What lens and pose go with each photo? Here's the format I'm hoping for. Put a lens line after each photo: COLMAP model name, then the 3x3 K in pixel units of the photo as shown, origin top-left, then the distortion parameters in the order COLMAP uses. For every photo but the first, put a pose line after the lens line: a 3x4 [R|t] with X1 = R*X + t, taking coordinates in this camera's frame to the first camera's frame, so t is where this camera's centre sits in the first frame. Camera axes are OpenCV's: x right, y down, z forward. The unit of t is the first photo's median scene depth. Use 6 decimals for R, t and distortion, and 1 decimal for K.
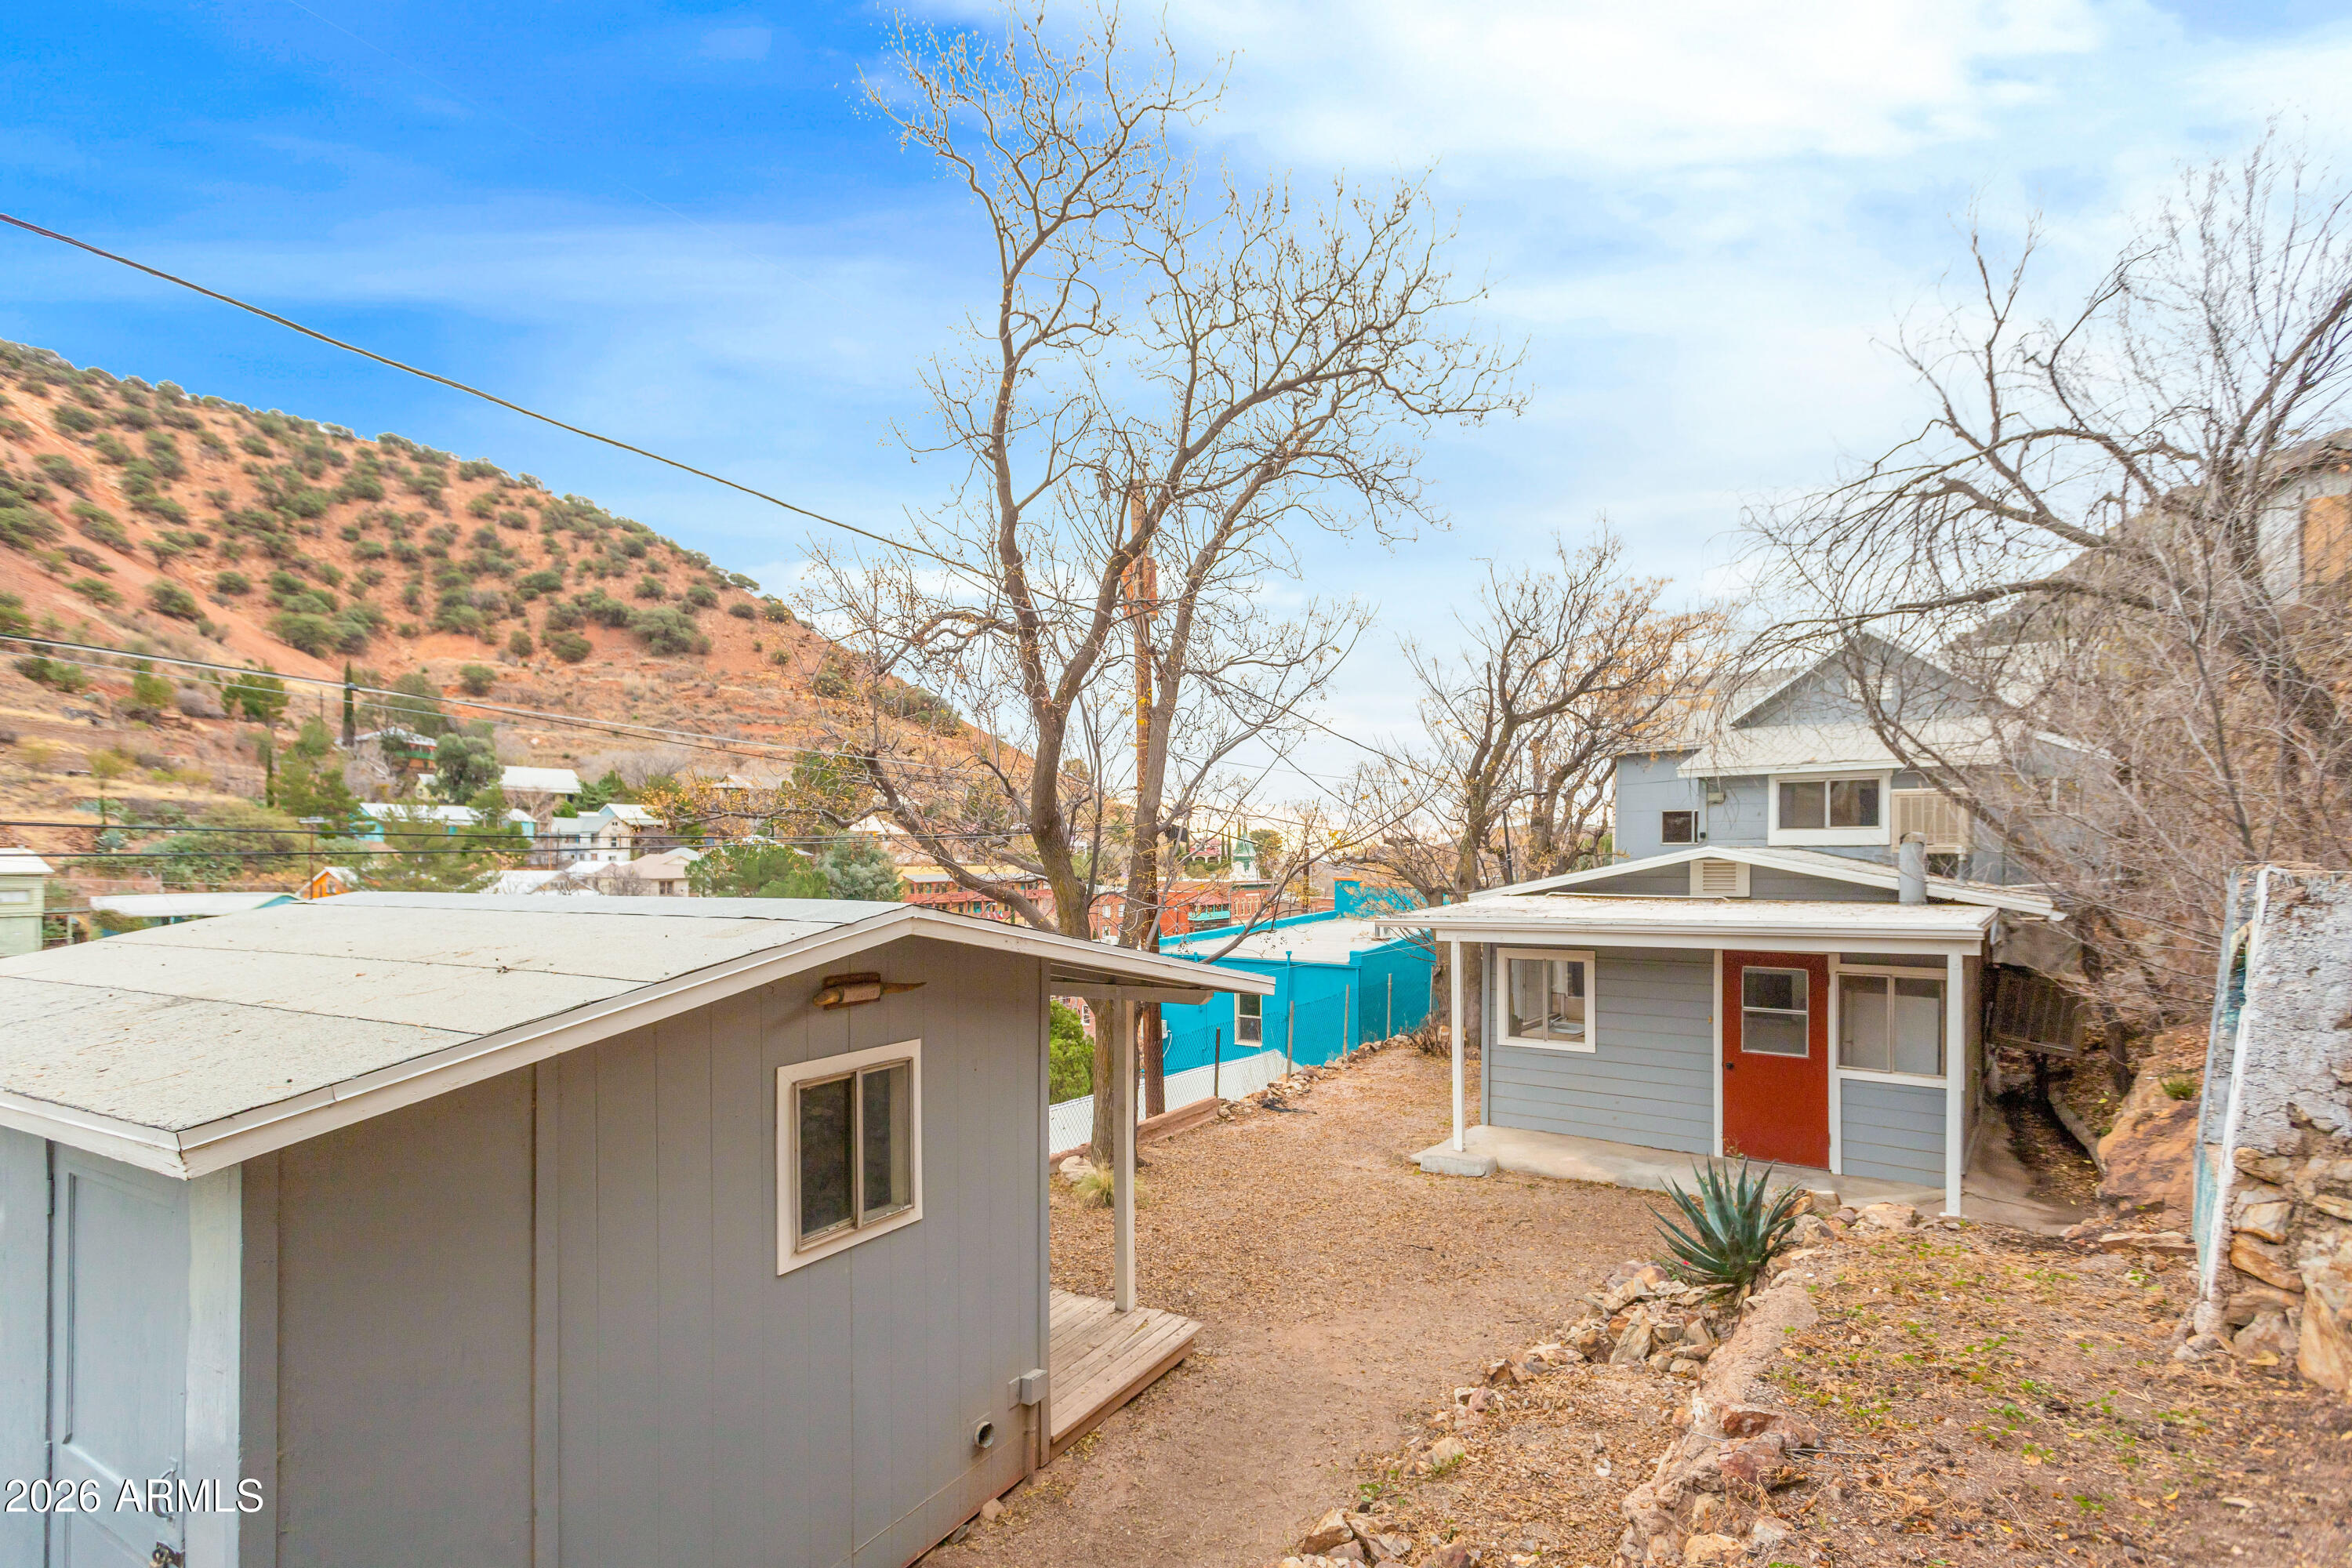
lens RADIAL K [[1134.8, 0, 1177.7], [0, 1134.8, 865.1], [0, 0, 1]] dist [0.006071, 0.002347]
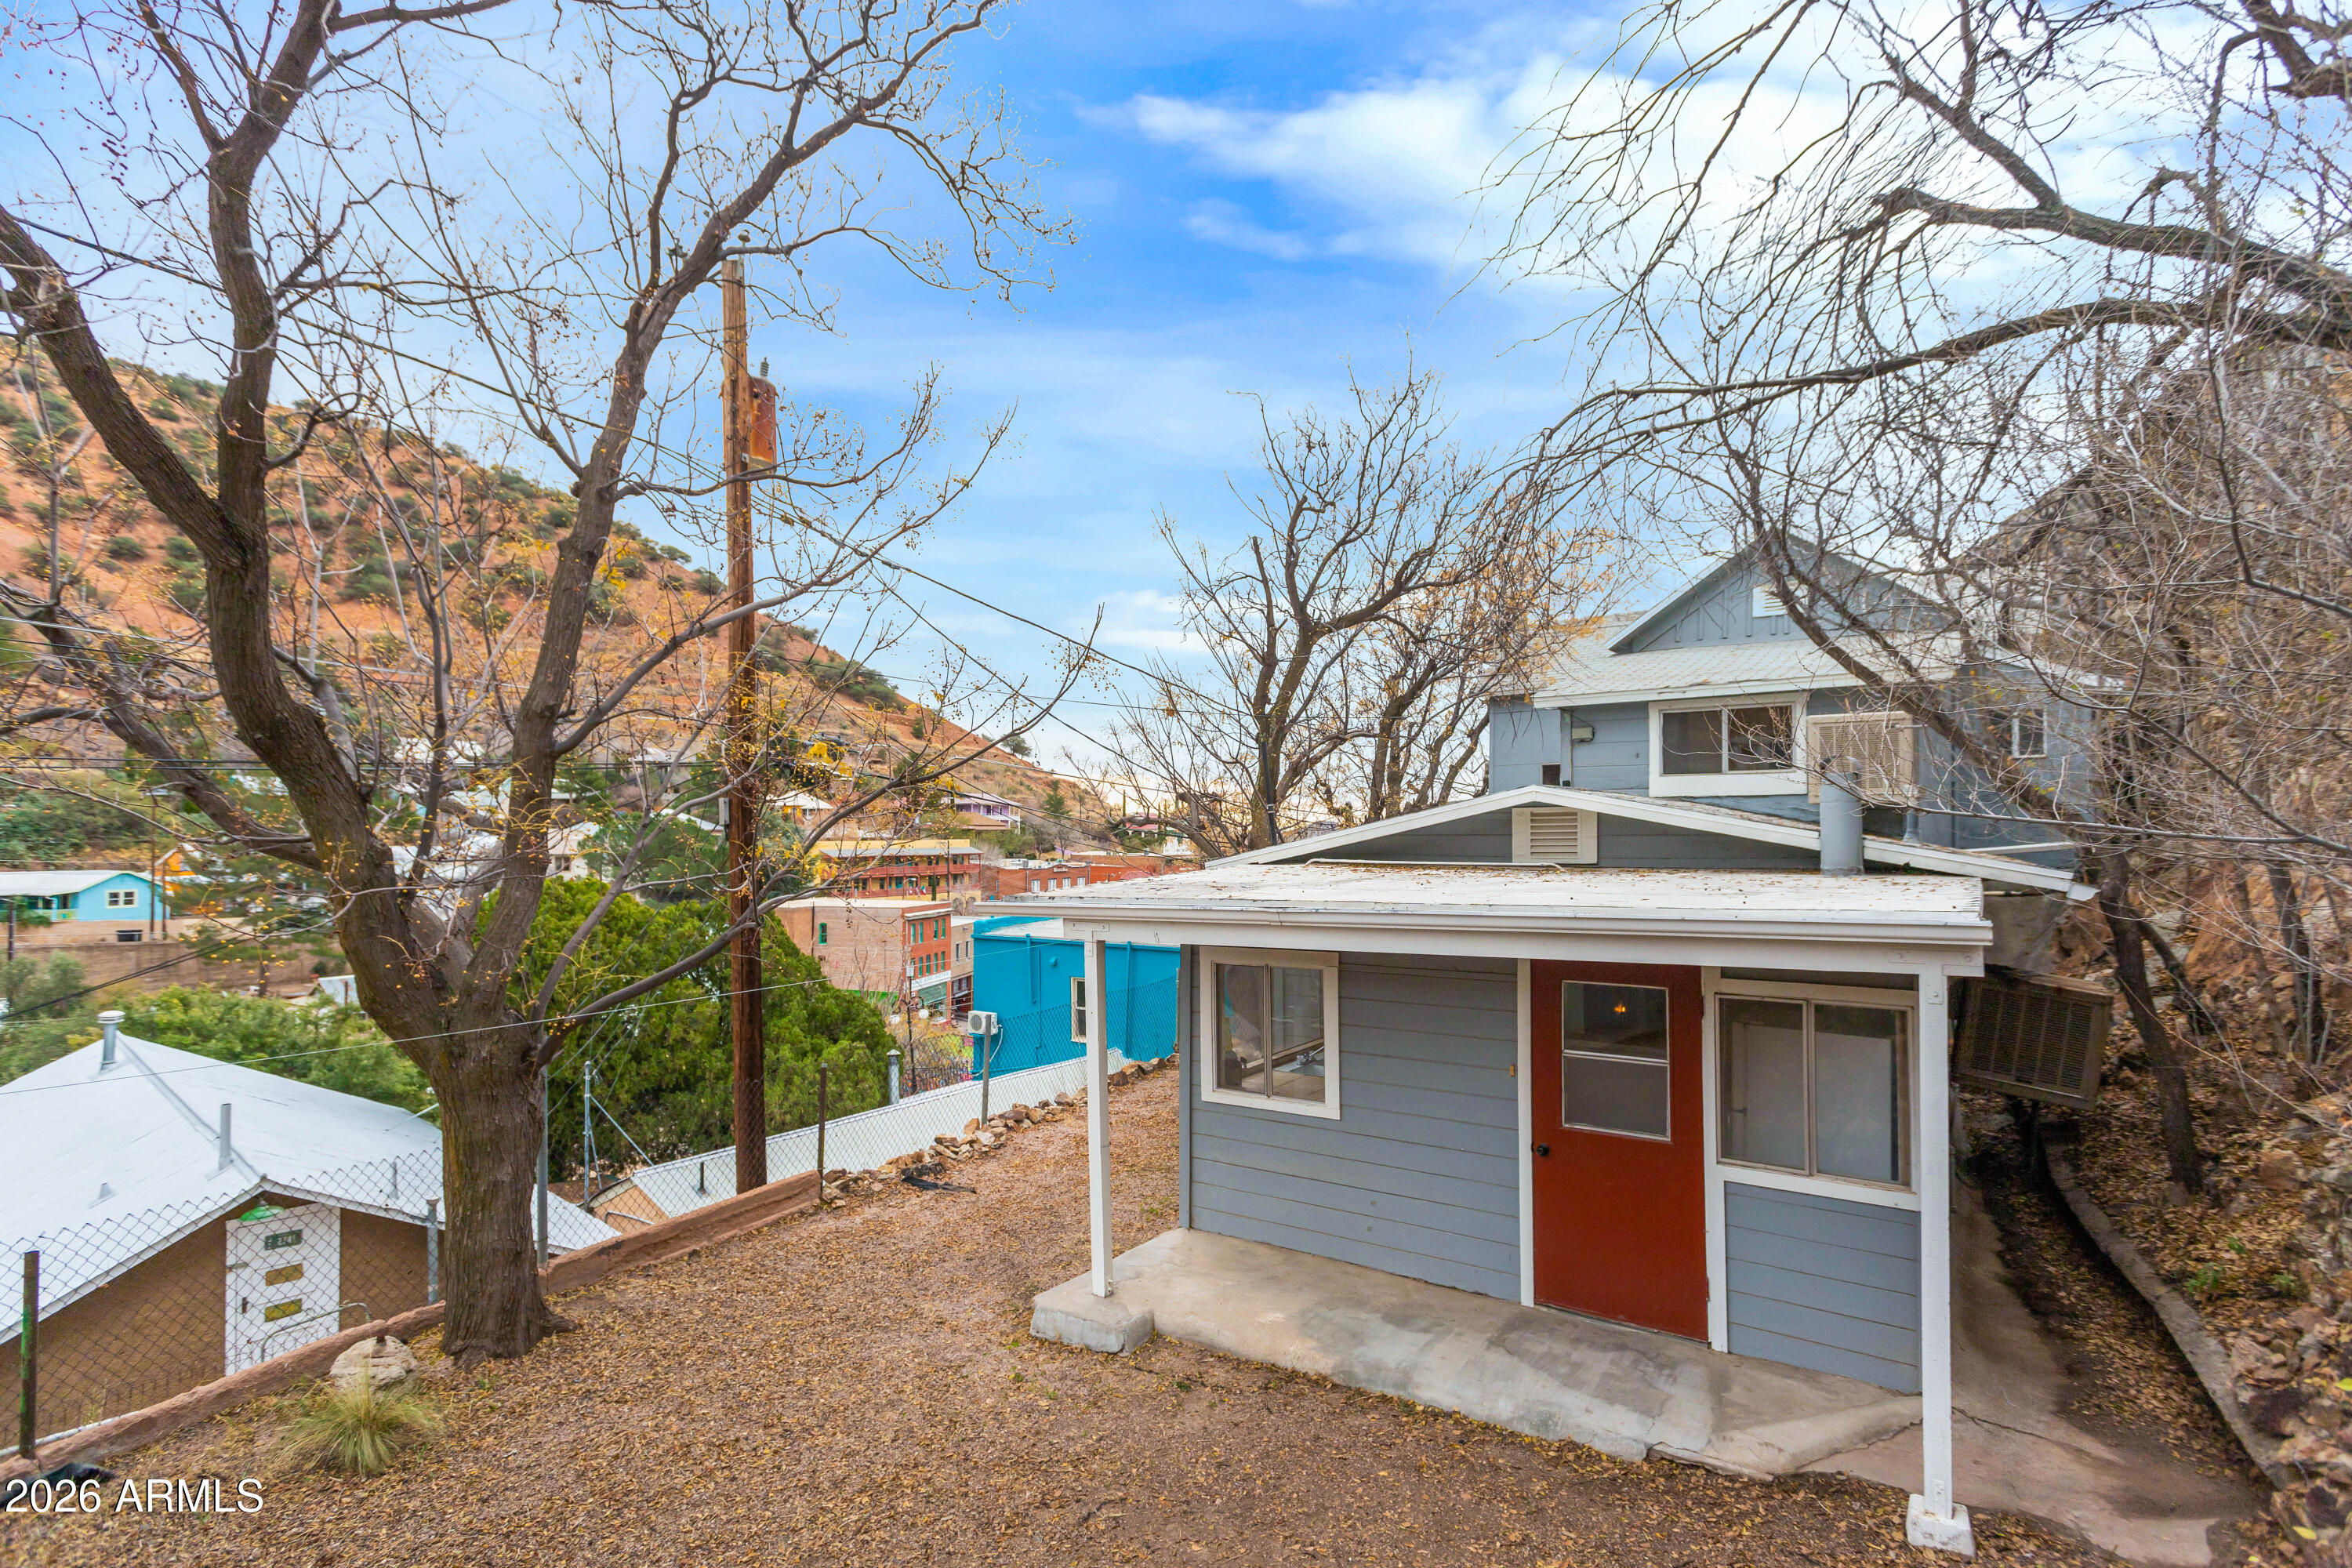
lens RADIAL K [[1134.8, 0, 1167.1], [0, 1134.8, 817.7], [0, 0, 1]] dist [0.006071, 0.002347]
pose [[0.999021, -0.001494, 0.044203, 0.220511], [0.002359, 0.999806, -0.019544, 0.013107], [-0.044165, 0.019629, 0.998831, 0.348165]]
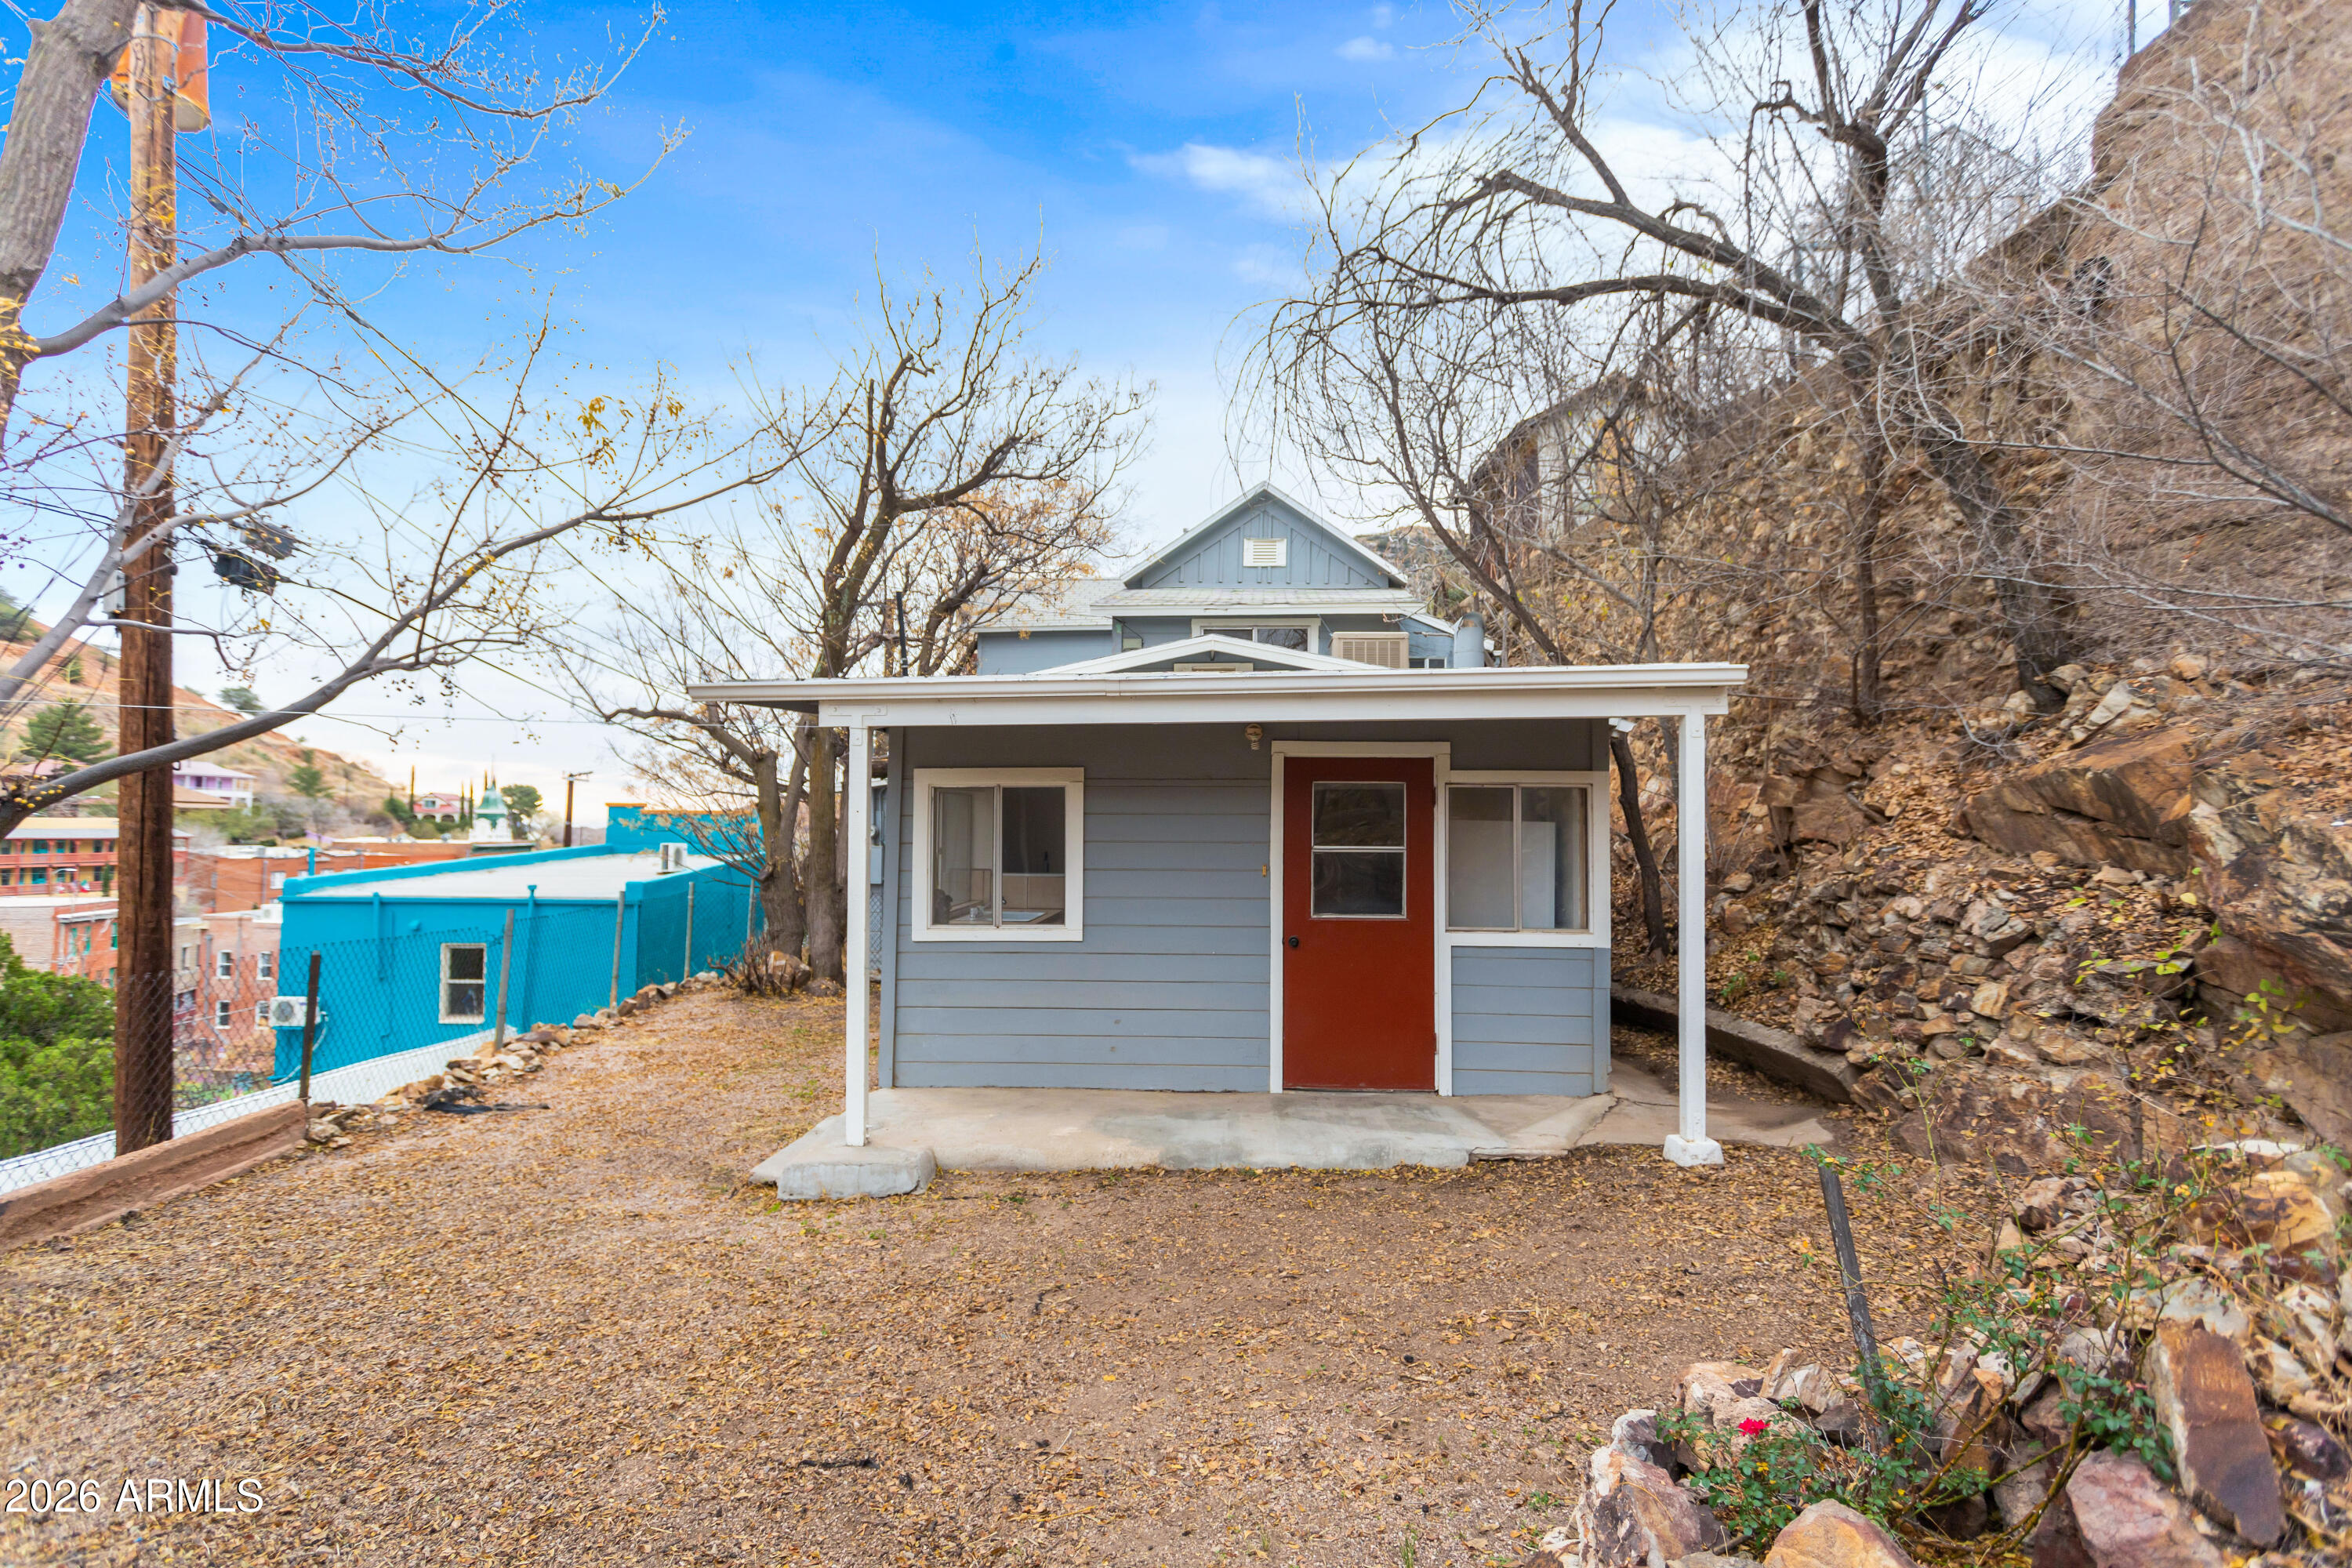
lens RADIAL K [[1134.8, 0, 1174.3], [0, 1134.8, 778.4], [0, 0, 1]] dist [0.006071, 0.002347]
pose [[0.826147, 0.033137, 0.562480, 0.065536], [-0.007931, 0.998854, -0.047195, 0.096745], [-0.563399, 0.034529, 0.825463, 0.431748]]
